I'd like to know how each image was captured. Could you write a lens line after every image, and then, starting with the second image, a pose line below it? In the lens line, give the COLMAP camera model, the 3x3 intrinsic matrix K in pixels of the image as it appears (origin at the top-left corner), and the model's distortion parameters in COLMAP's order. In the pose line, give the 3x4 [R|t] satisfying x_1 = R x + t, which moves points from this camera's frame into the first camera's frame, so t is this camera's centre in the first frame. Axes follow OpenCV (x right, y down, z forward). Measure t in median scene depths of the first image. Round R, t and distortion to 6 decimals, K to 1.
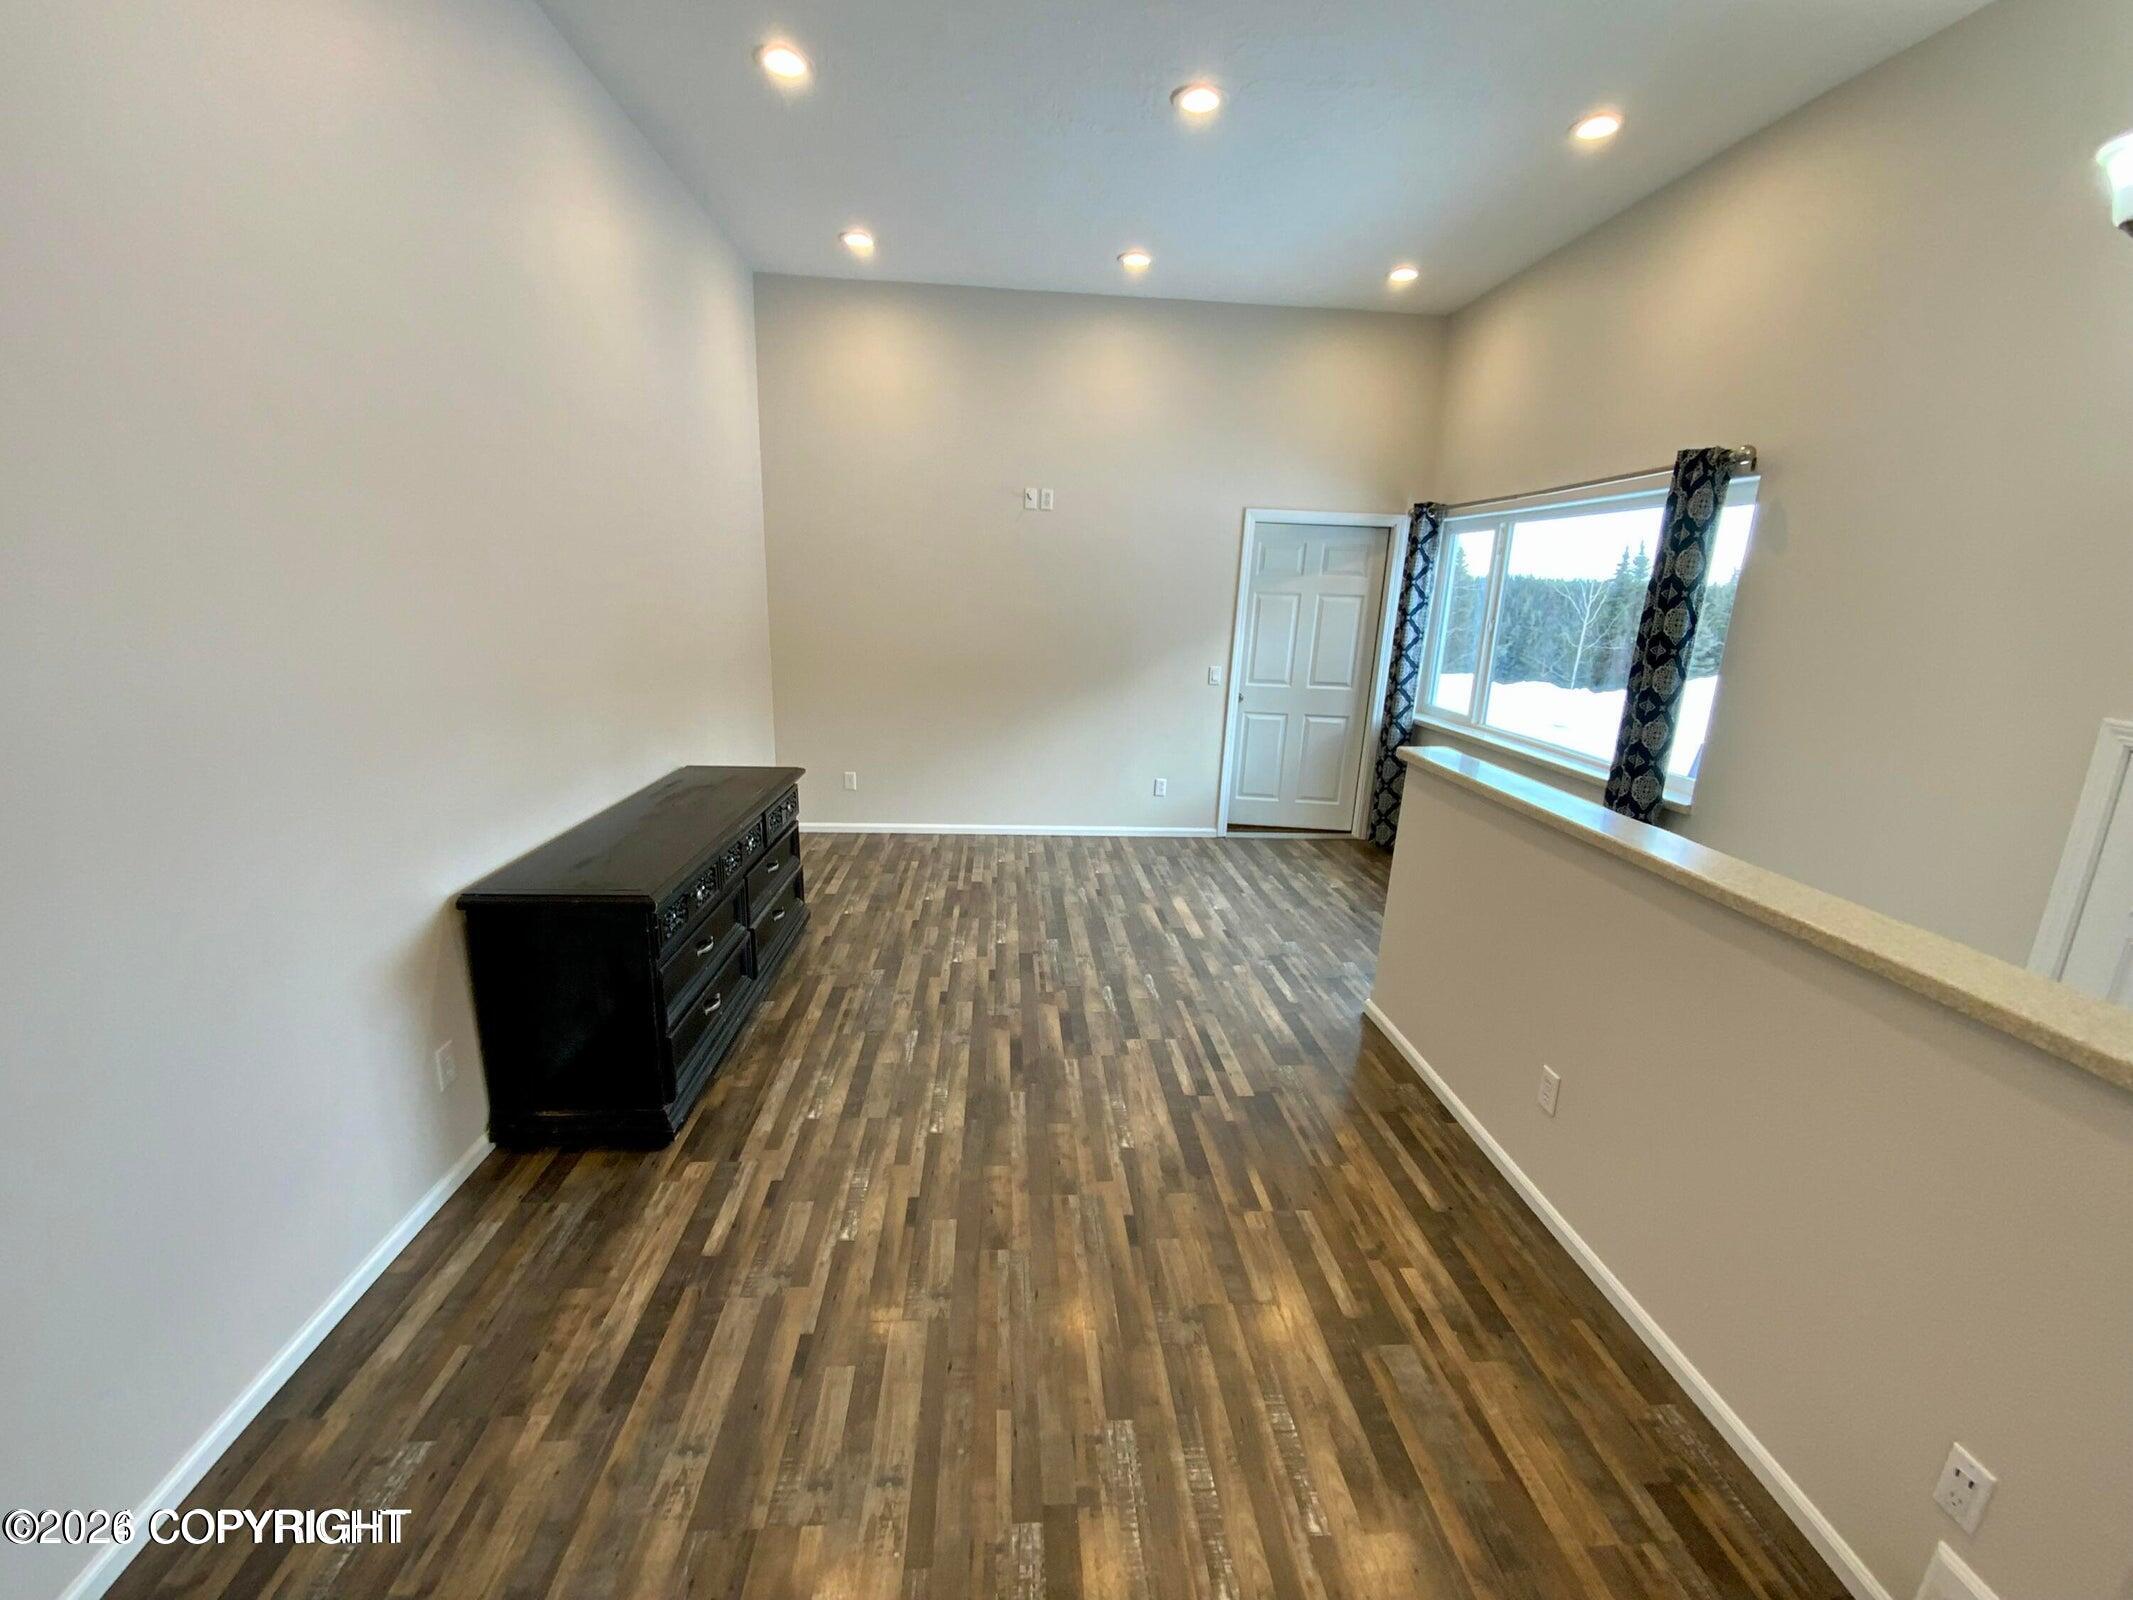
lens RADIAL K [[859.9, 0, 1066.5], [0, 859.9, 800.0], [0, 0, 1]] dist [0.028446, -0.022376]
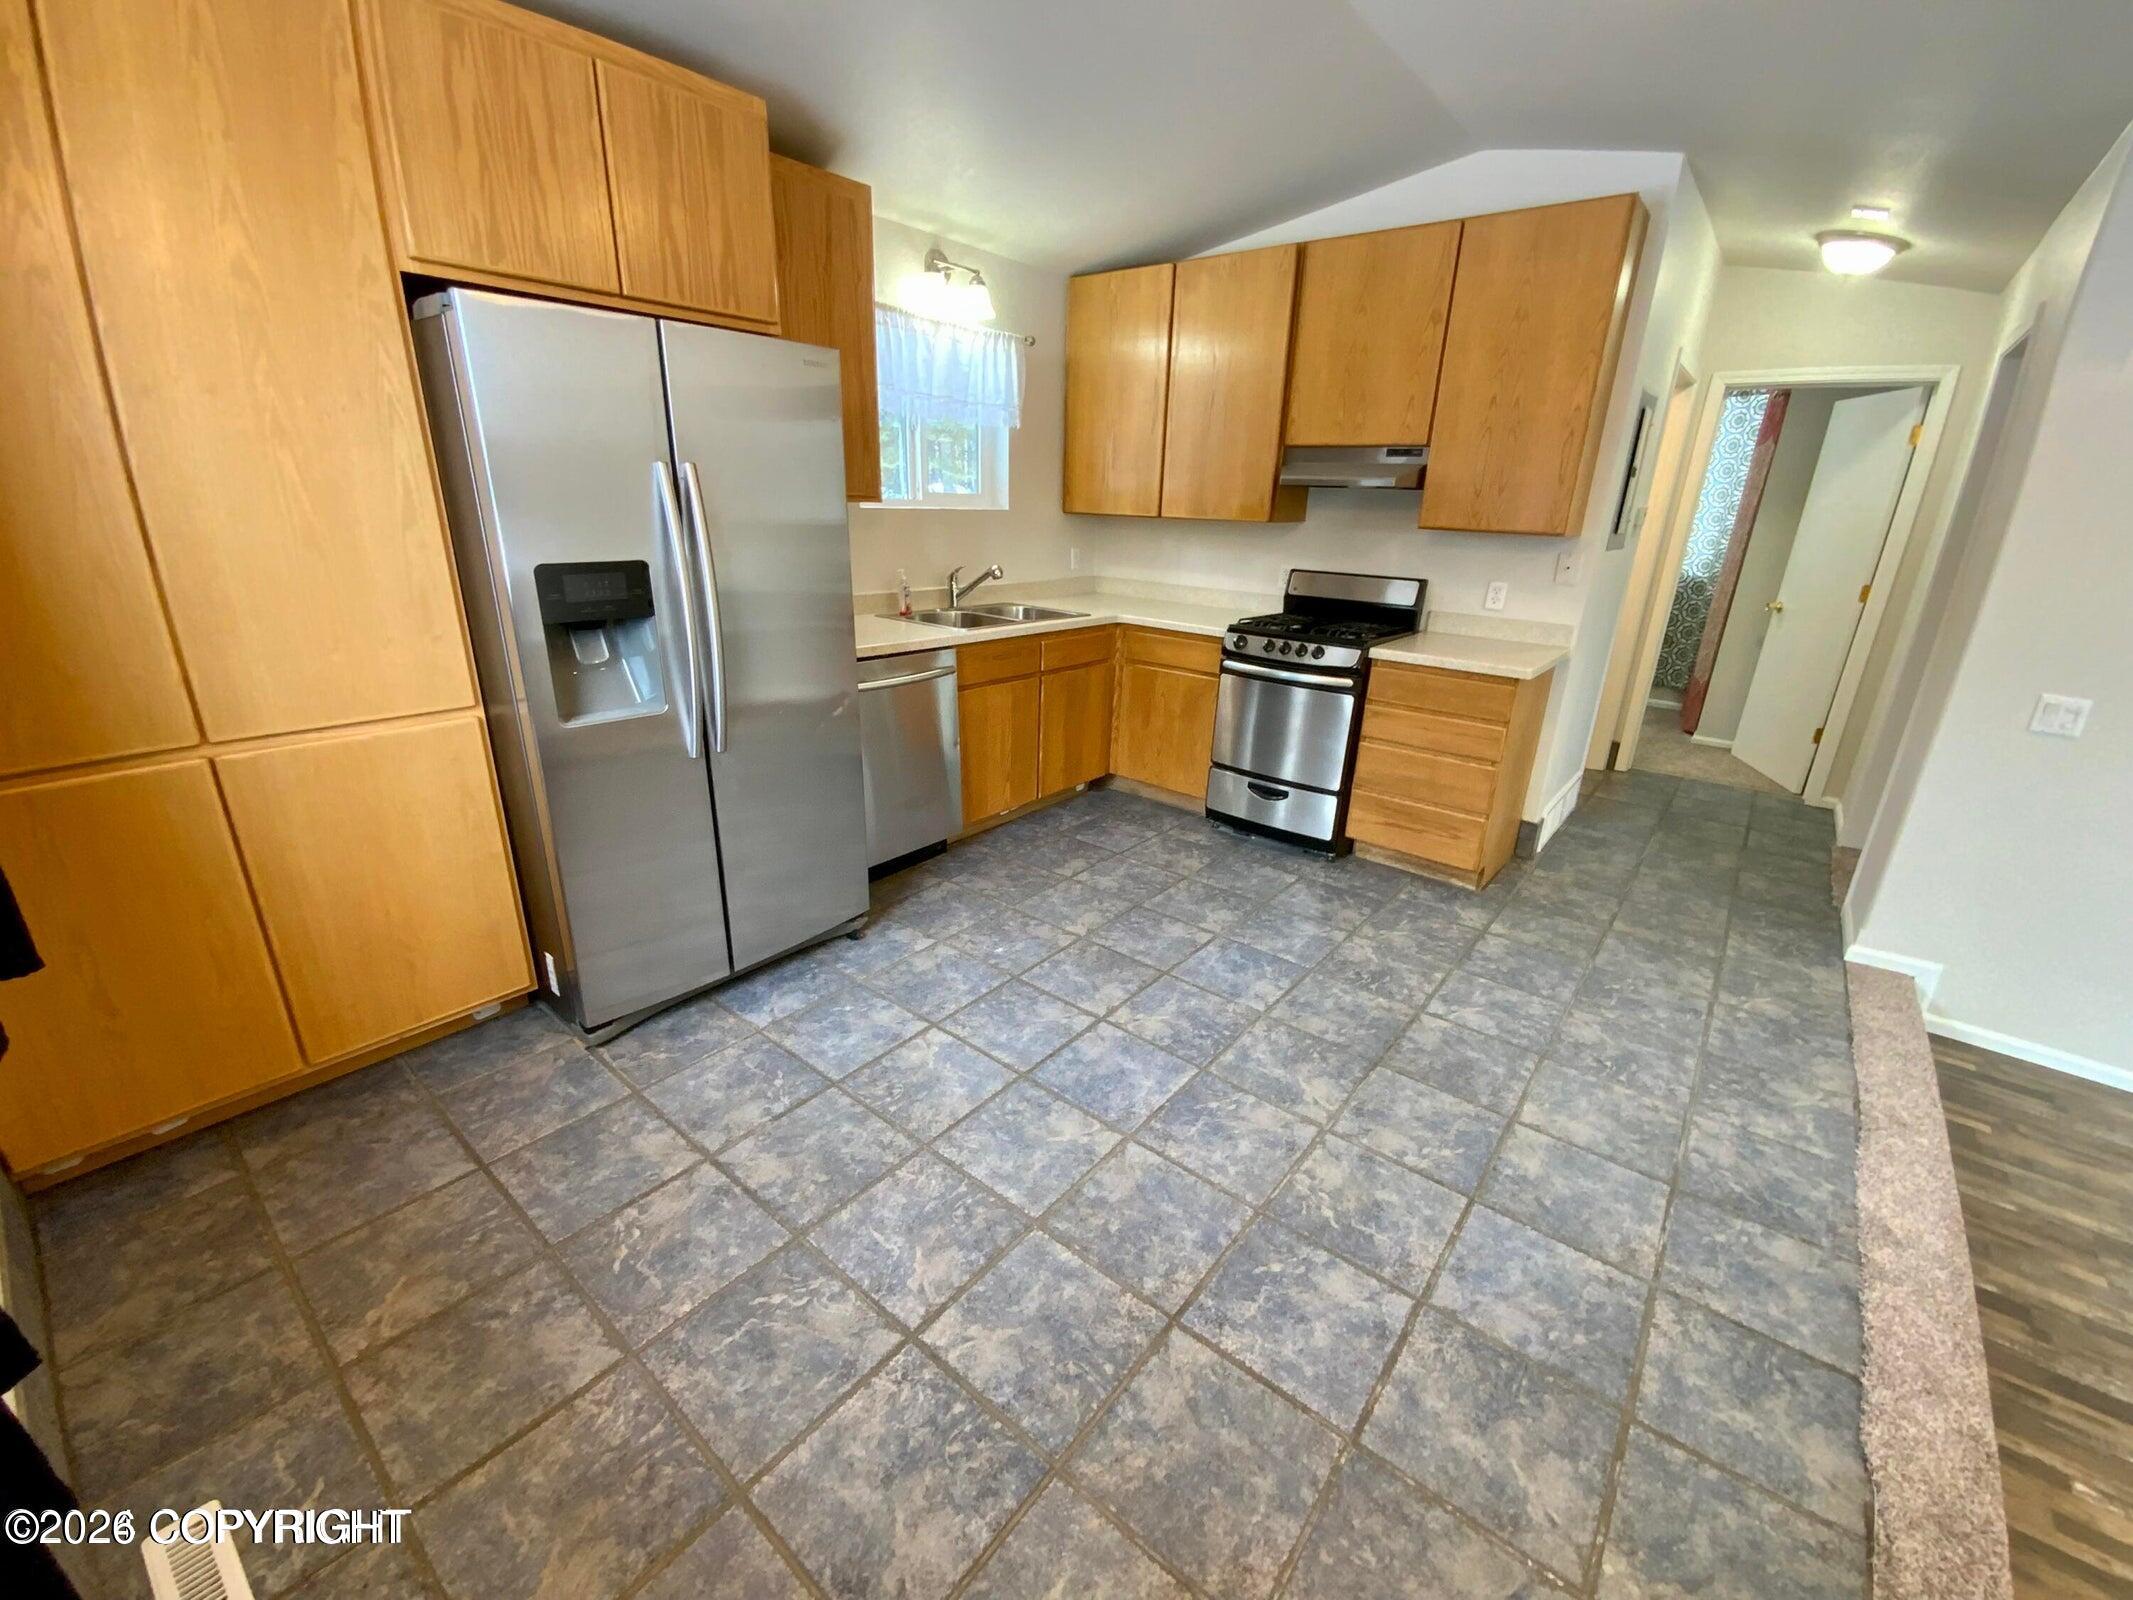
lens RADIAL K [[859.9, 0, 1066.5], [0, 859.9, 800.0], [0, 0, 1]] dist [0.028446, -0.022376]
pose [[-0.680224, 0.189438, -0.708102, 0.708106], [-0.235386, 0.858410, 0.455769, 0.005887], [0.694182, 0.476703, -0.539320, 0.116450]]
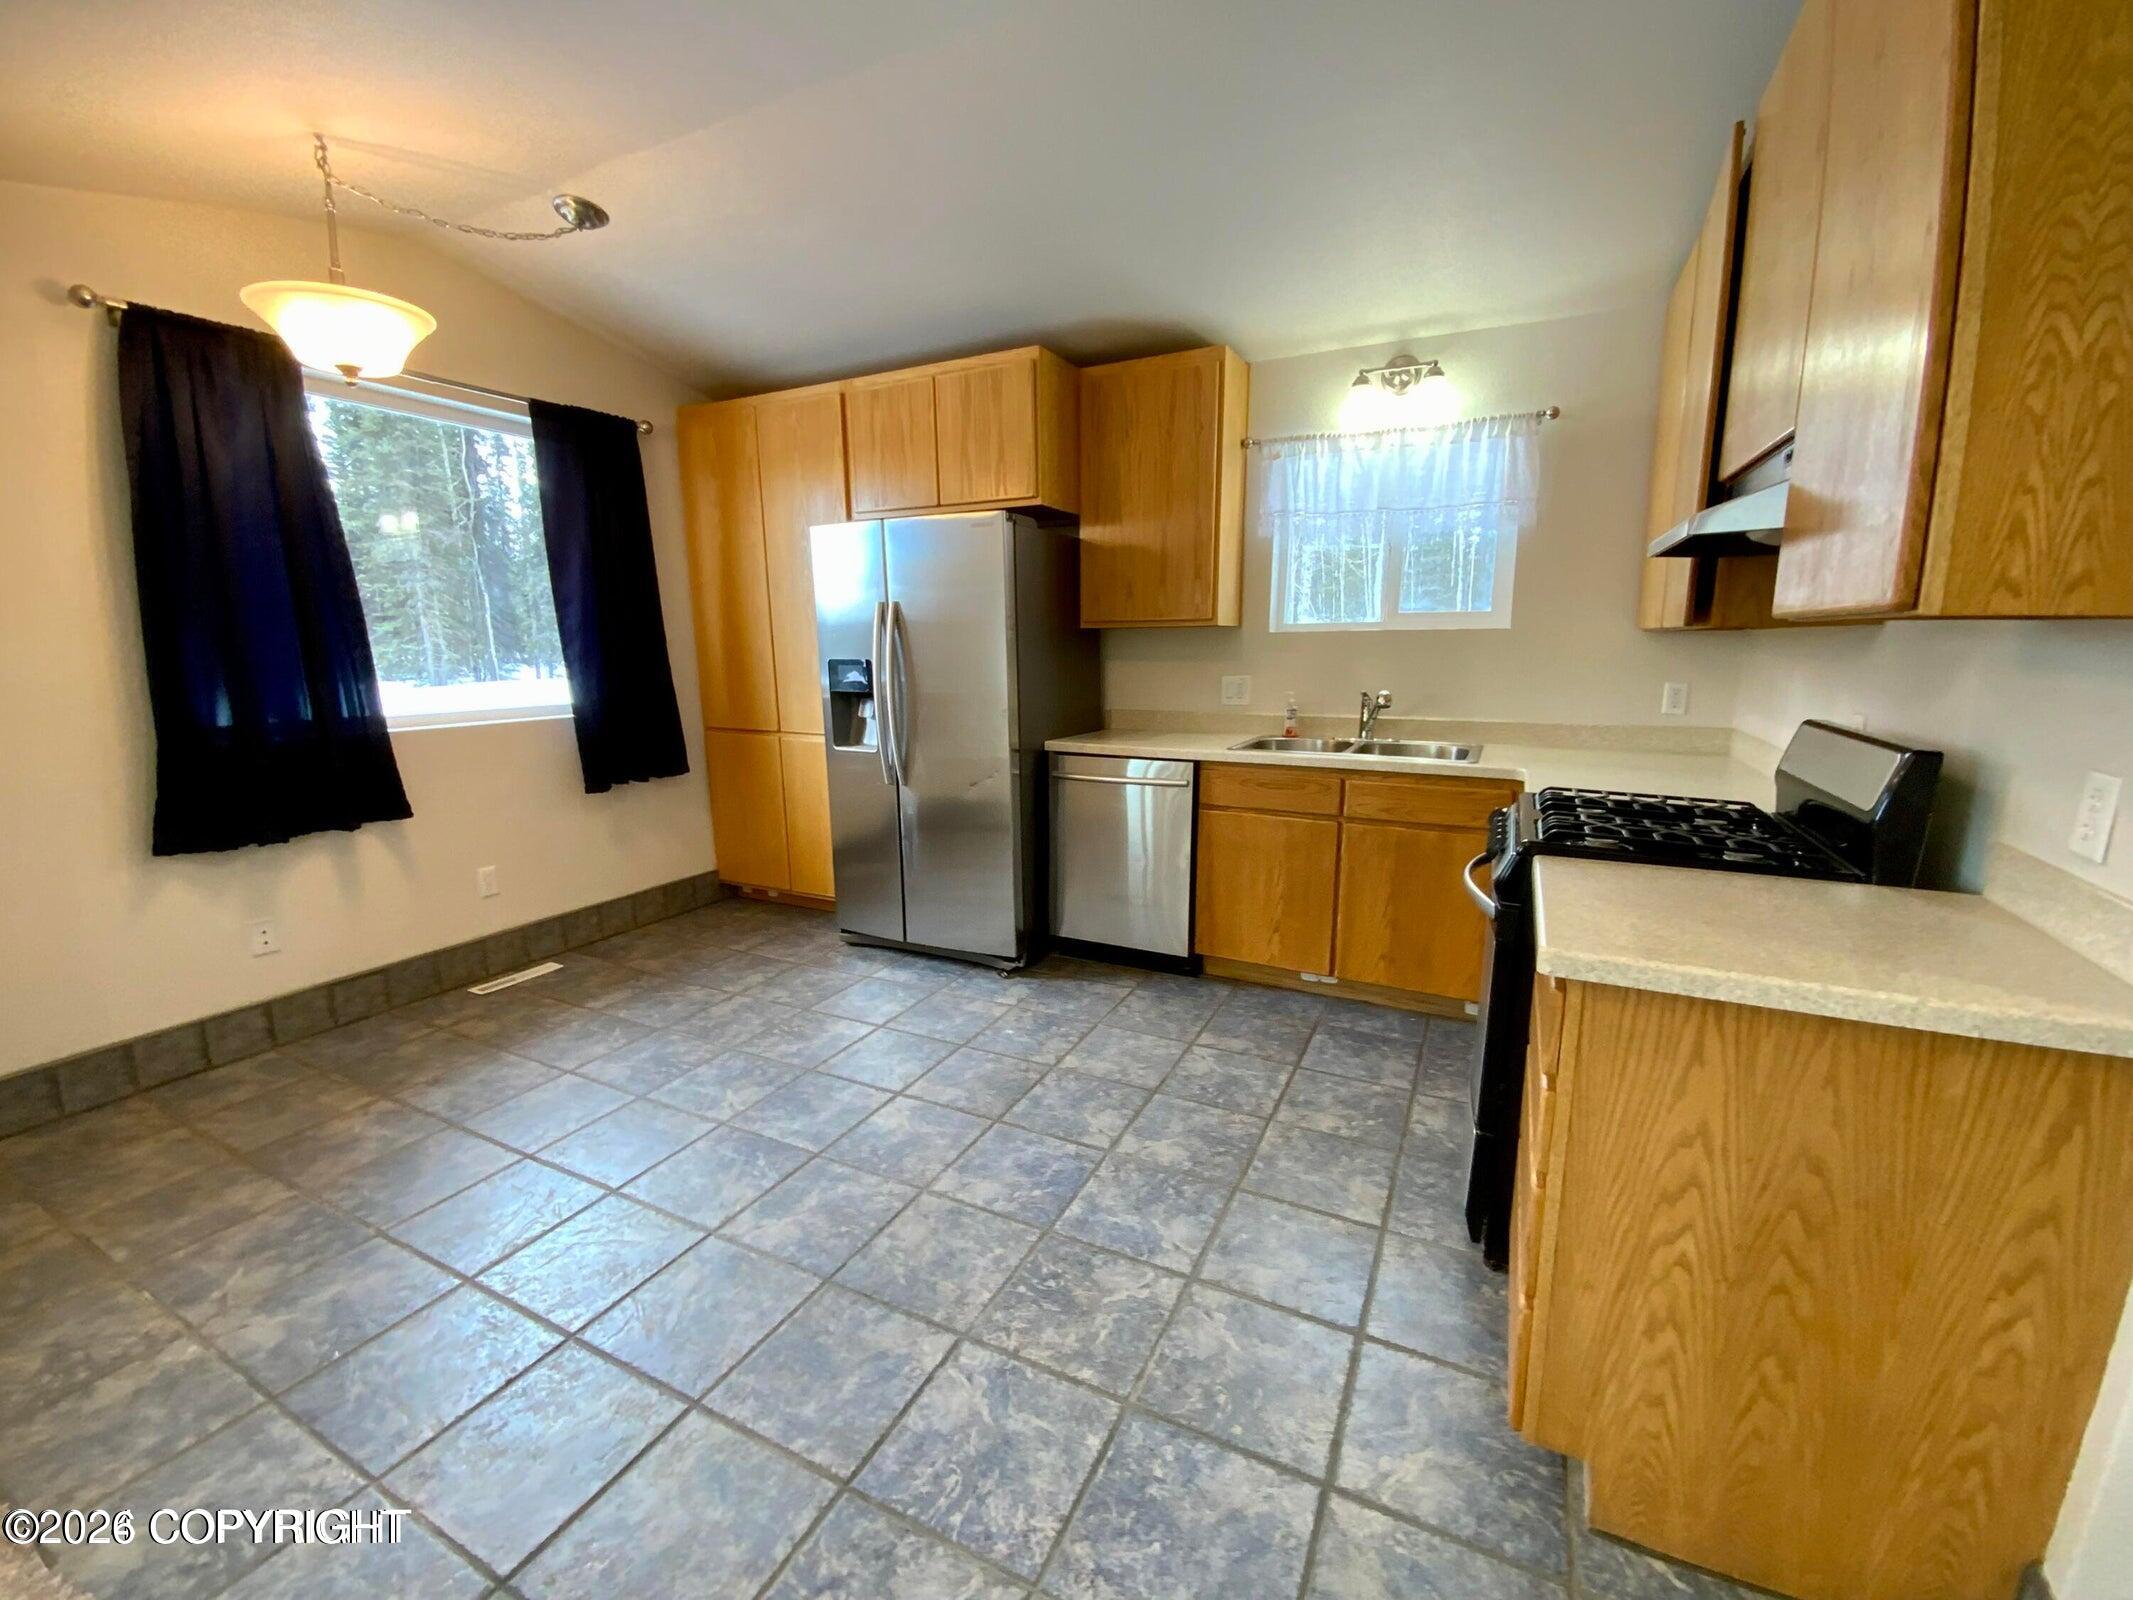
lens RADIAL K [[869.3, 0, 1067.2], [0, 869.3, 800.6], [0, 0, 1]] dist [0.032591, -0.022771]
pose [[-0.863215, -0.124651, 0.489206, -0.304043], [0.099348, 0.908144, 0.406699, -0.035776], [-0.494965, 0.399670, -0.771540, 0.248934]]
